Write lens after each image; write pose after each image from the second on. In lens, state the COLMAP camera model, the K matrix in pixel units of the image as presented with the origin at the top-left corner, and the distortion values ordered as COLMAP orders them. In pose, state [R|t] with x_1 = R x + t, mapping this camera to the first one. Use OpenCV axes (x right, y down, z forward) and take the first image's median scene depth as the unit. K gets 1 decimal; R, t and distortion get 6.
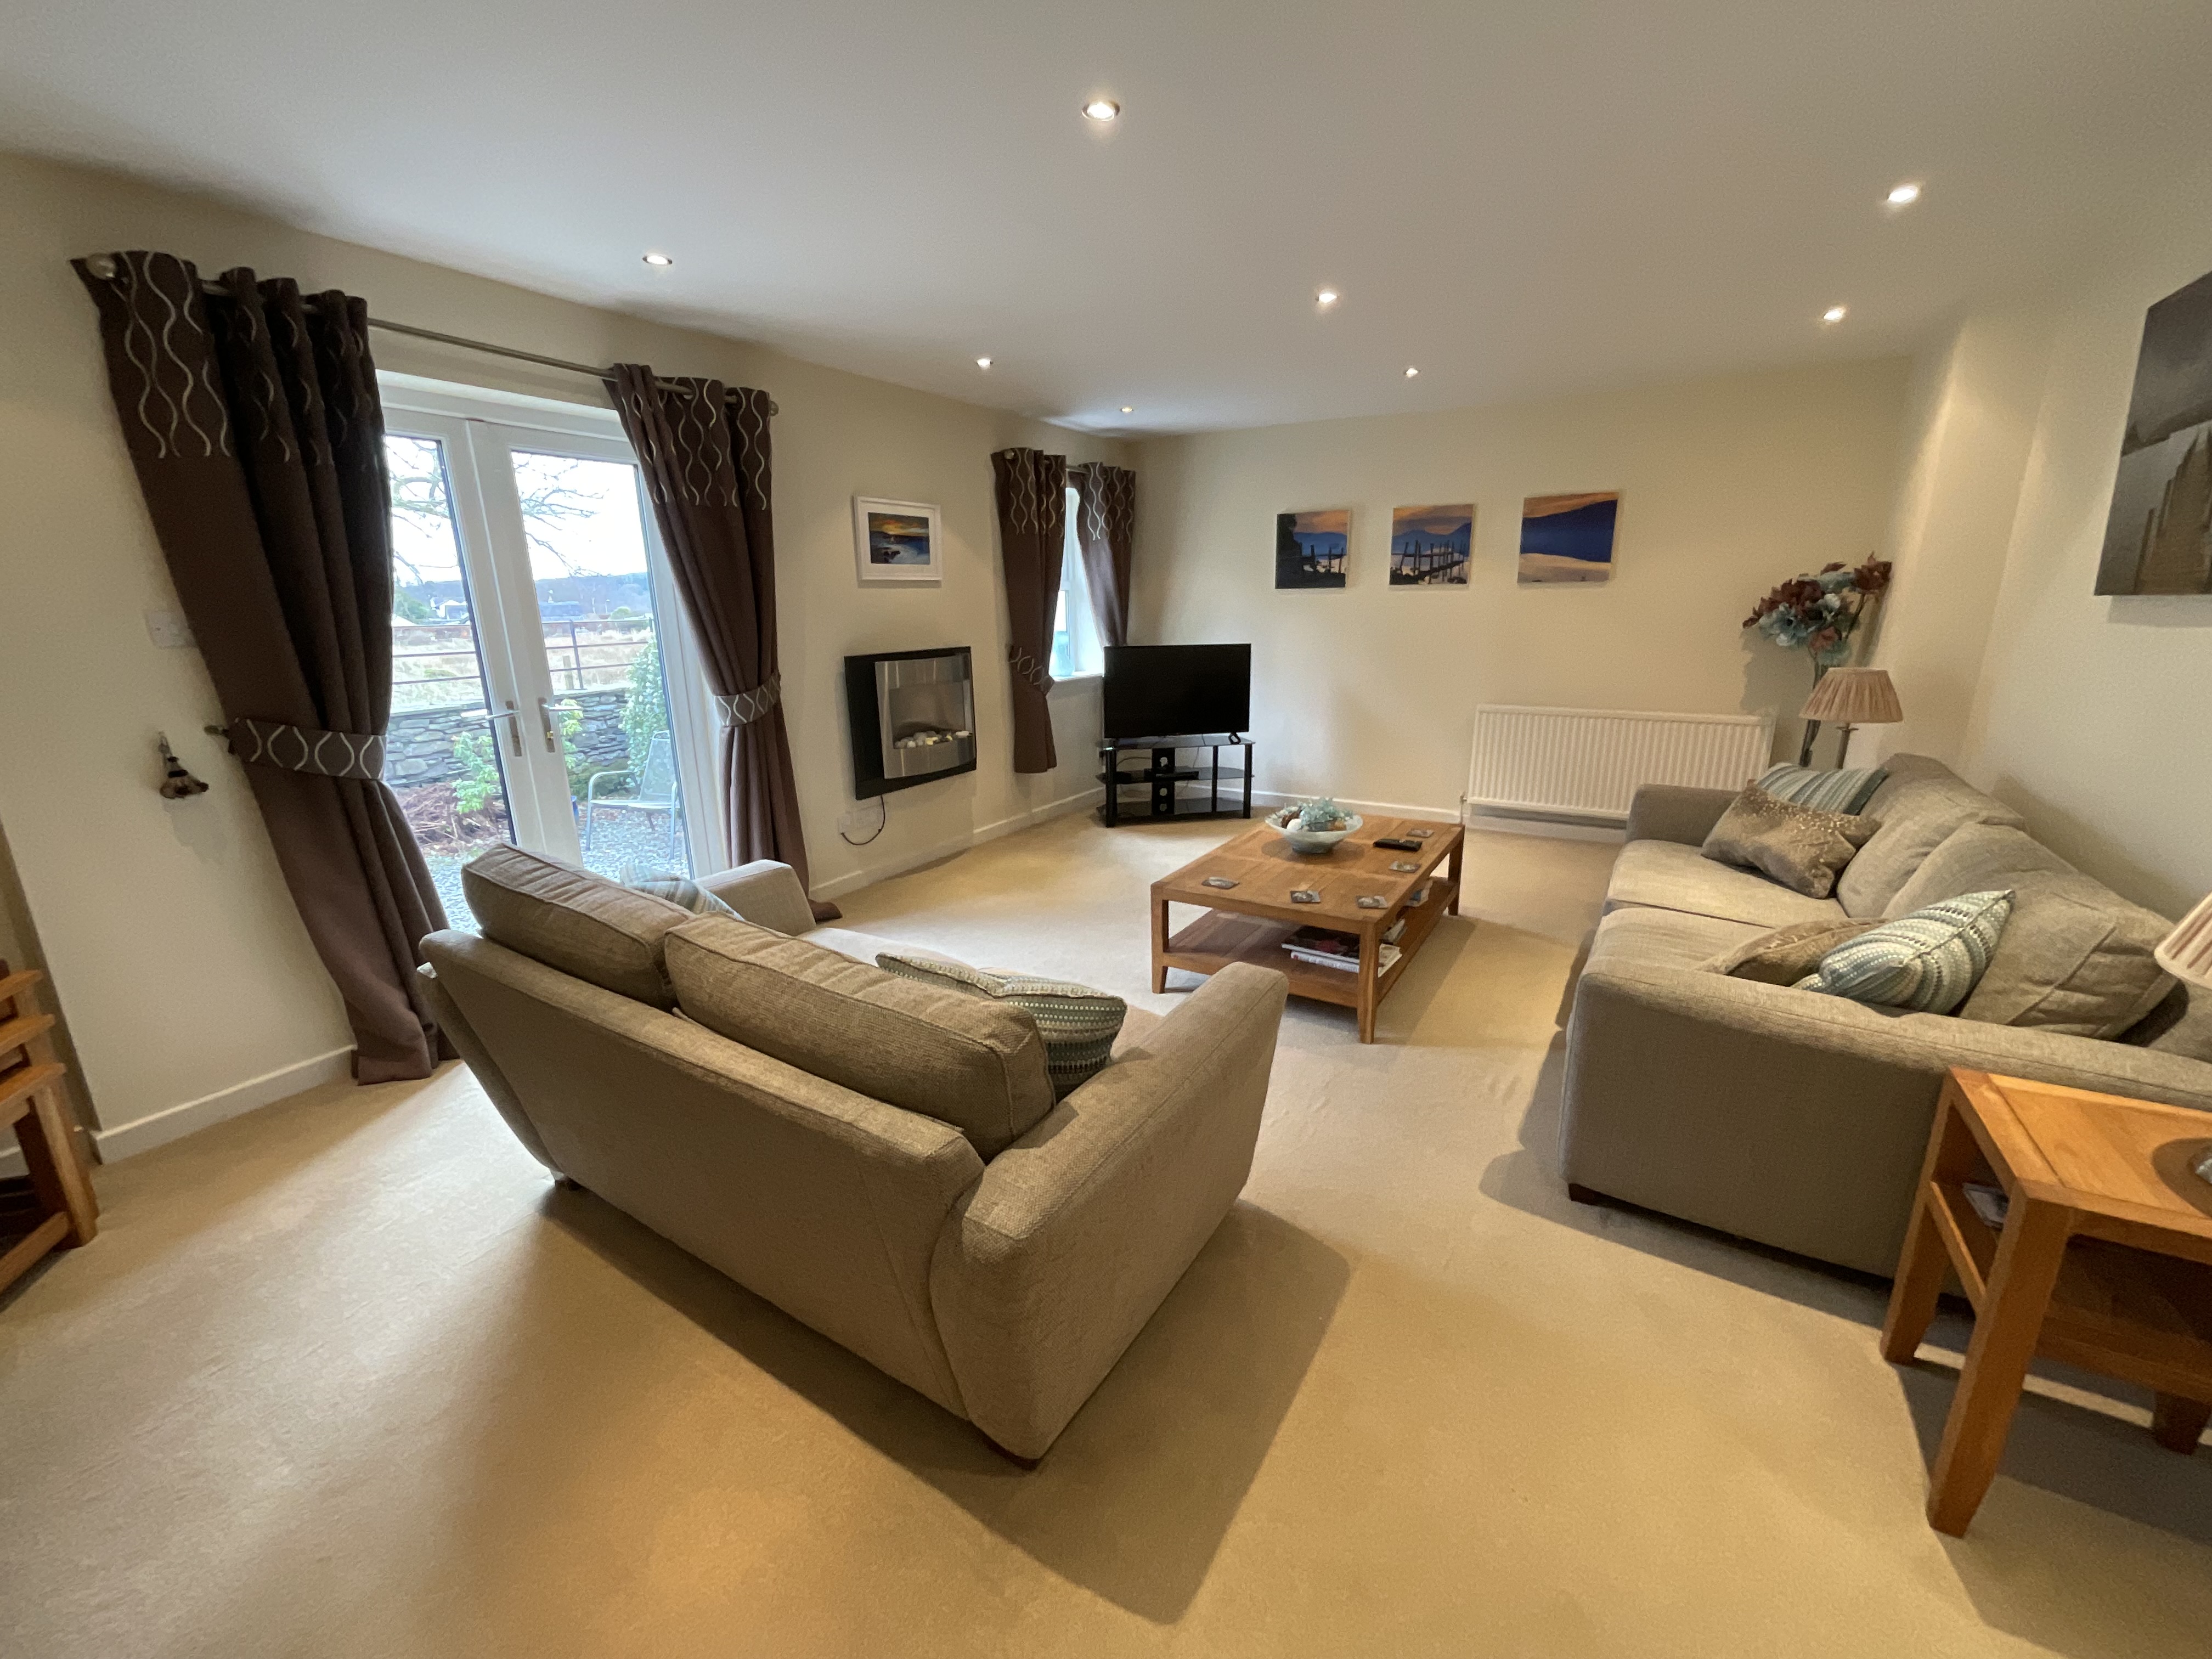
lens RADIAL K [[889.4, 0, 1105.6], [0, 889.4, 829.1], [0, 0, 1]] dist [-0.001769, -0.000285]
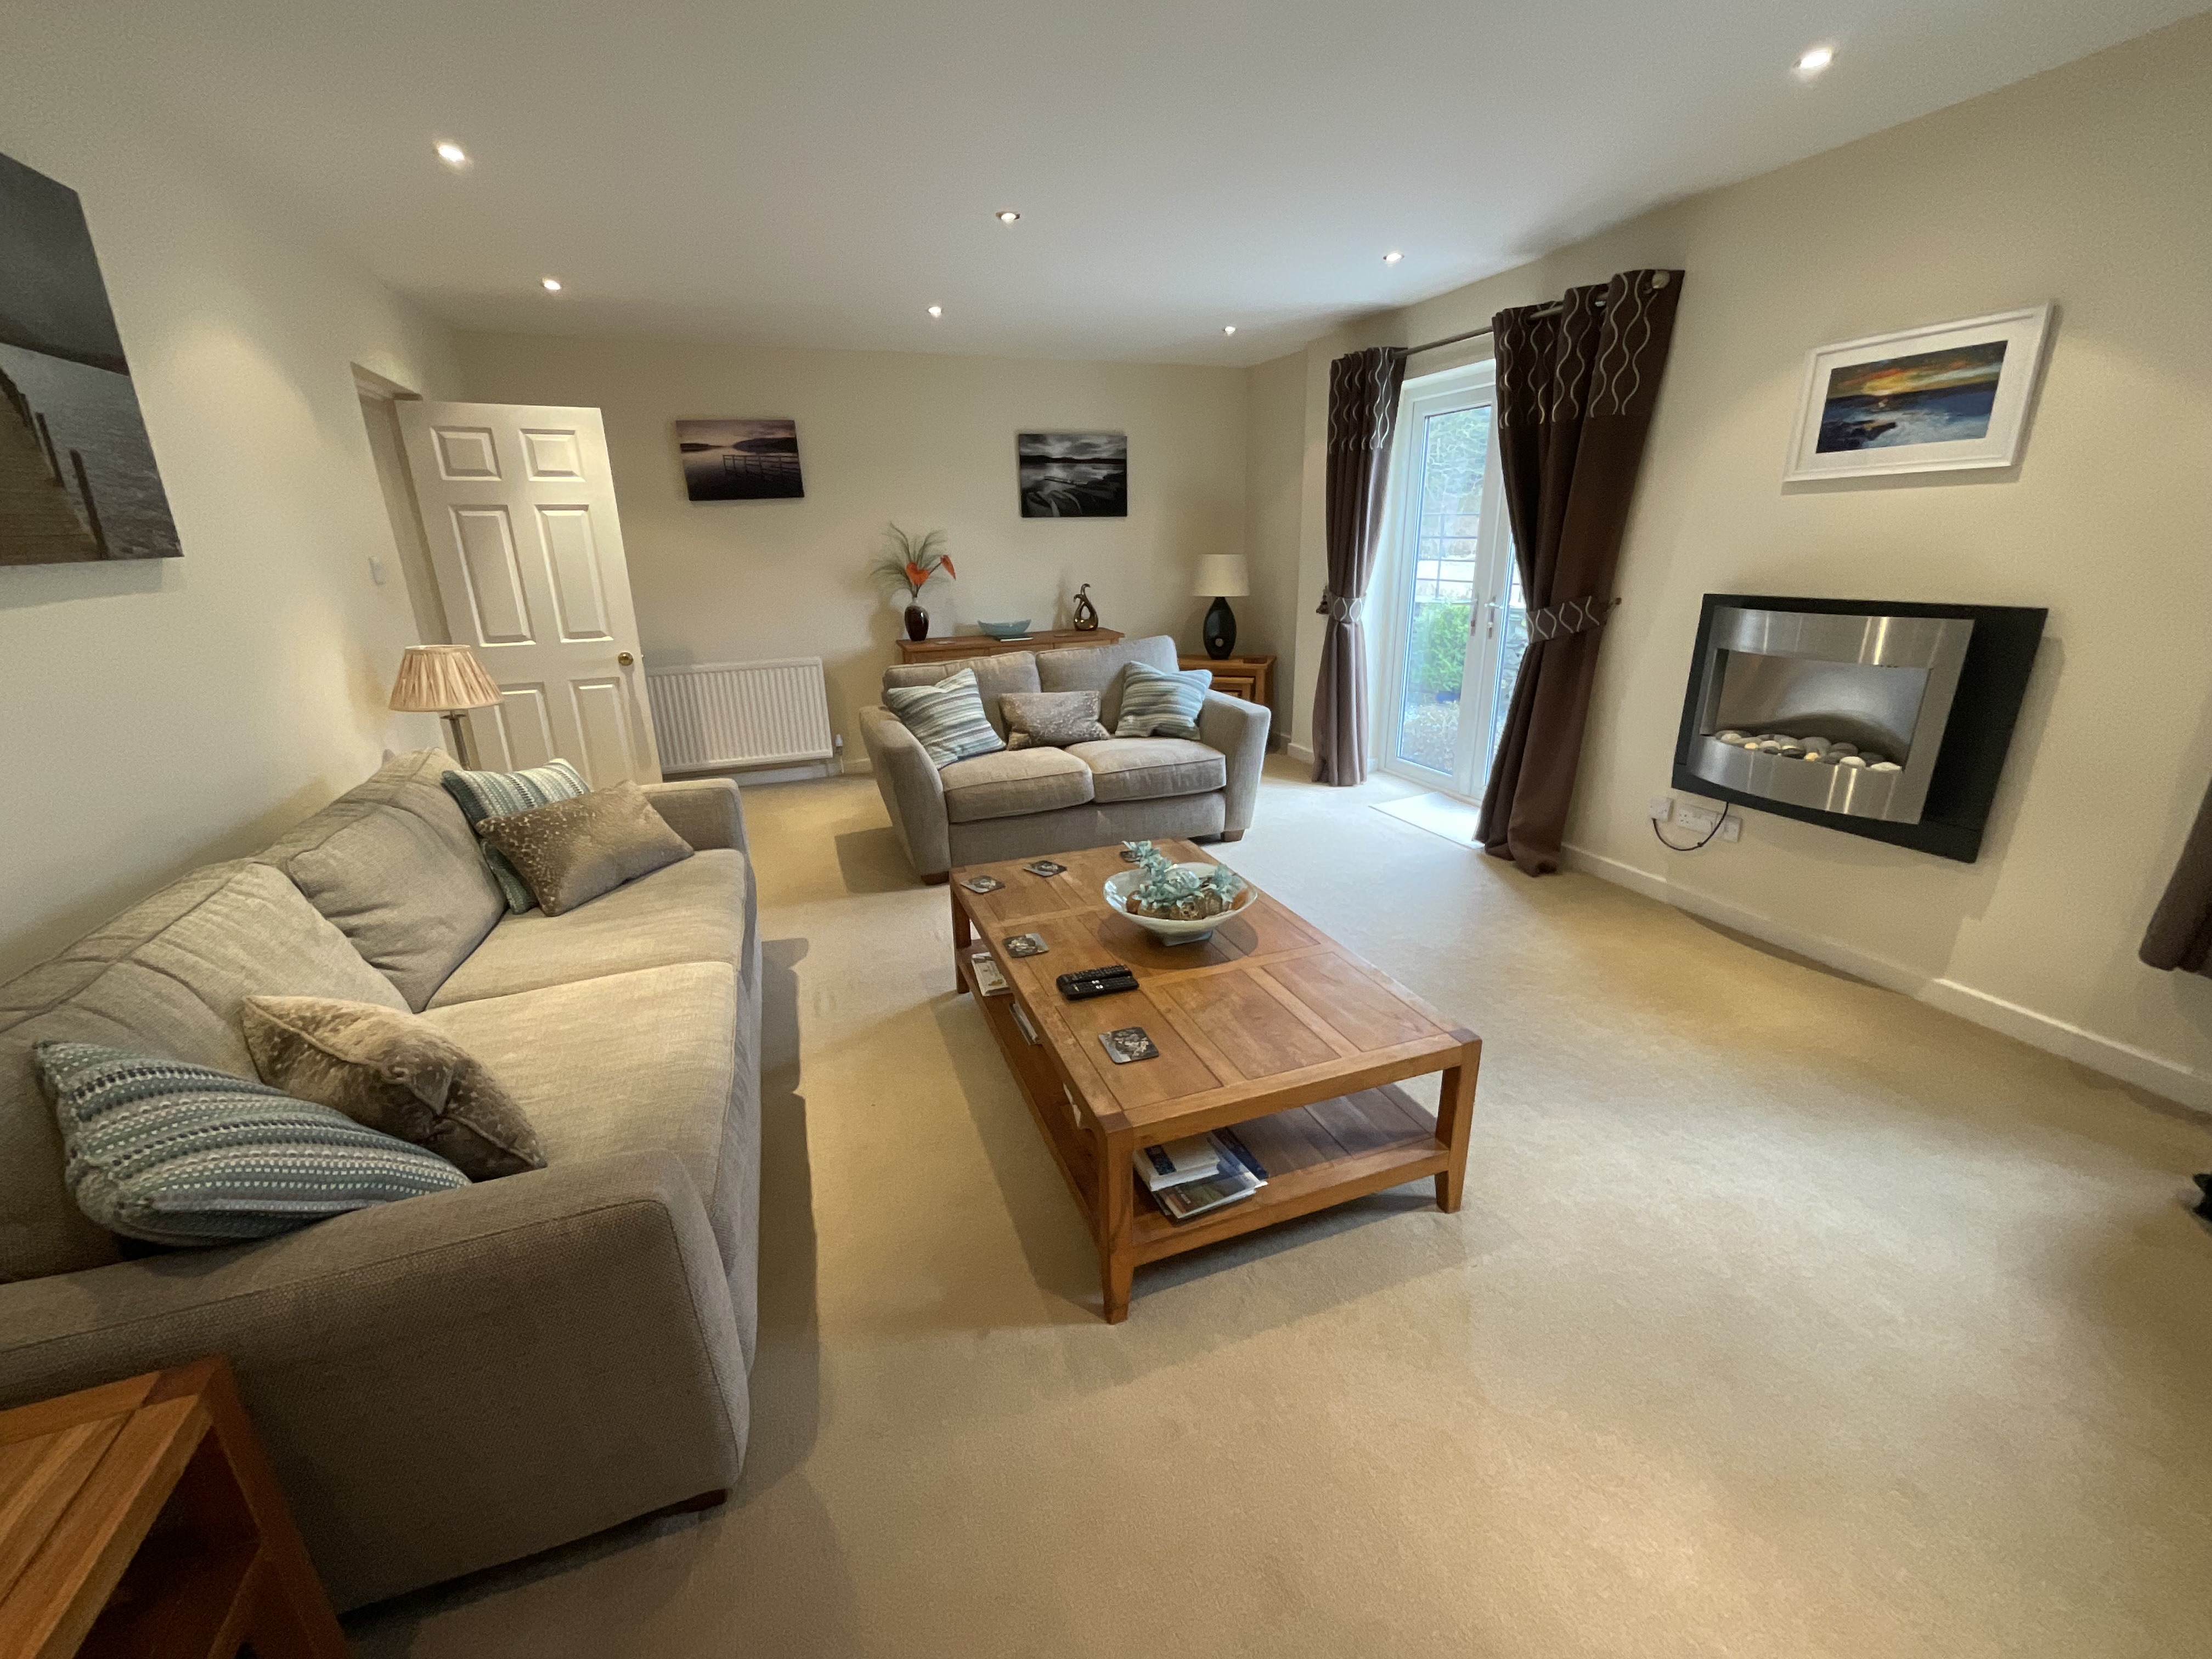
lens RADIAL K [[889.4, 0, 1107.1], [0, 889.4, 822.3], [0, 0, 1]] dist [-0.001769, -0.000285]
pose [[-0.605805, 0.268340, -0.748995, 0.582913], [-0.168654, 0.876700, 0.450503, -0.263733], [0.777532, 0.399238, -0.485852, 1.003812]]
